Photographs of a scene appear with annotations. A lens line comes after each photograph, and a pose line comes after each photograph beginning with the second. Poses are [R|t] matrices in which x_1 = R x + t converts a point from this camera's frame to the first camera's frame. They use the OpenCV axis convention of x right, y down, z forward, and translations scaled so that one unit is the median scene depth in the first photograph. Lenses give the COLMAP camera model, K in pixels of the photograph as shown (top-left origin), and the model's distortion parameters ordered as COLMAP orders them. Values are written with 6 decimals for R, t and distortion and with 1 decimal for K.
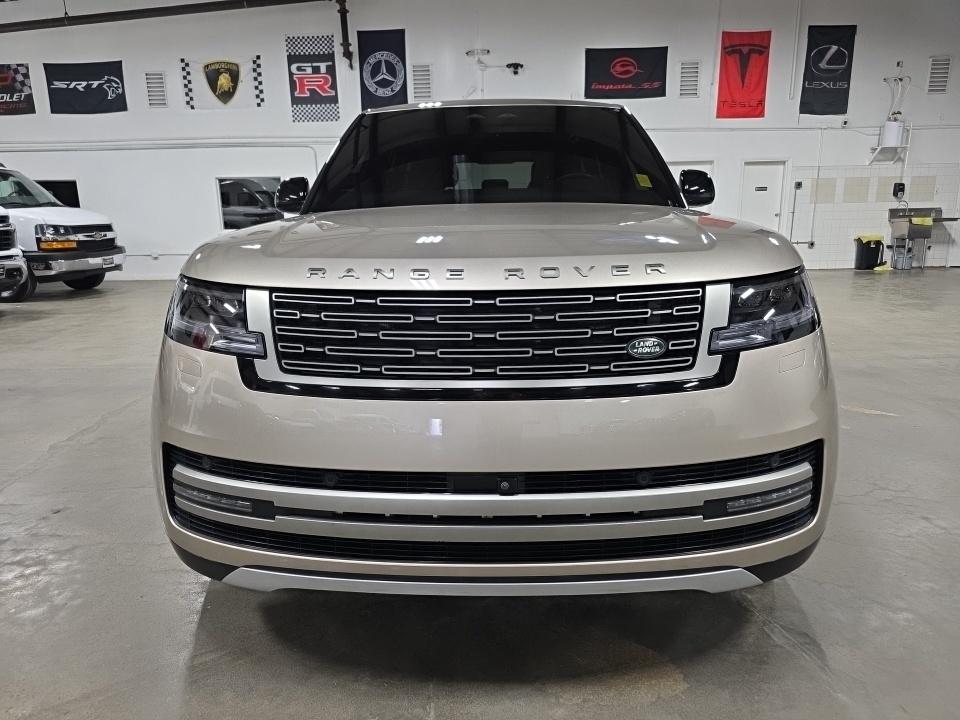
lens RADIAL K [[665.8, 0, 483.3], [0, 665.8, 359.8], [0, 0, 1]] dist [0.042524, -0.036002]
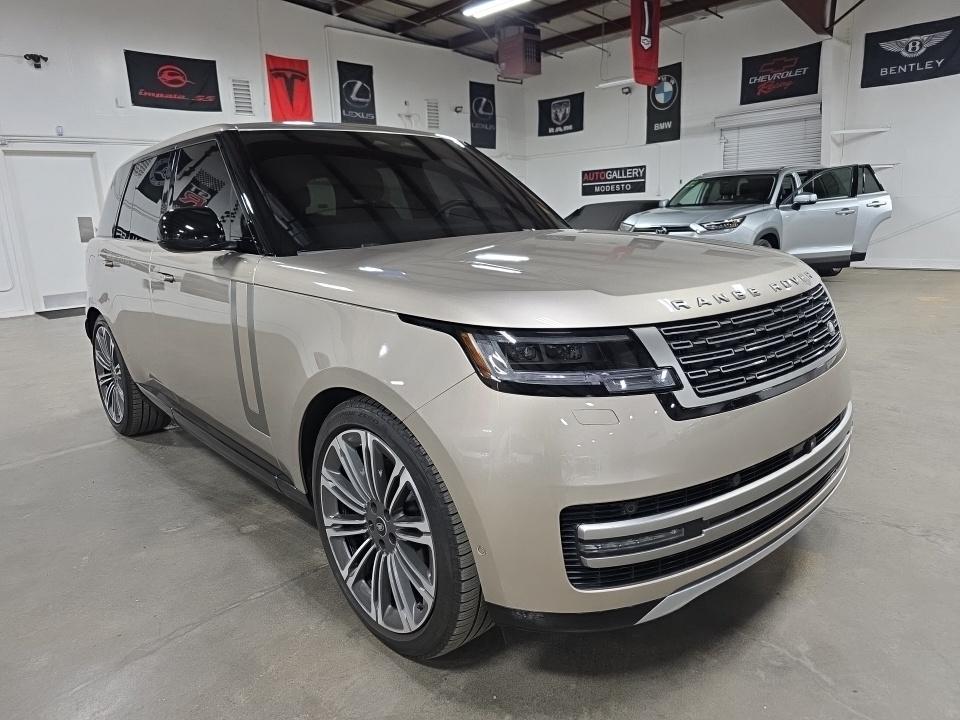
lens RADIAL K [[665.8, 0, 483.3], [0, 665.8, 359.8], [0, 0, 1]] dist [0.042524, -0.036002]
pose [[0.708386, -0.169553, 0.685158, -0.205288], [0.181653, 0.981815, 0.055154, -0.026364], [-0.682050, 0.085390, 0.726303, 0.070477]]
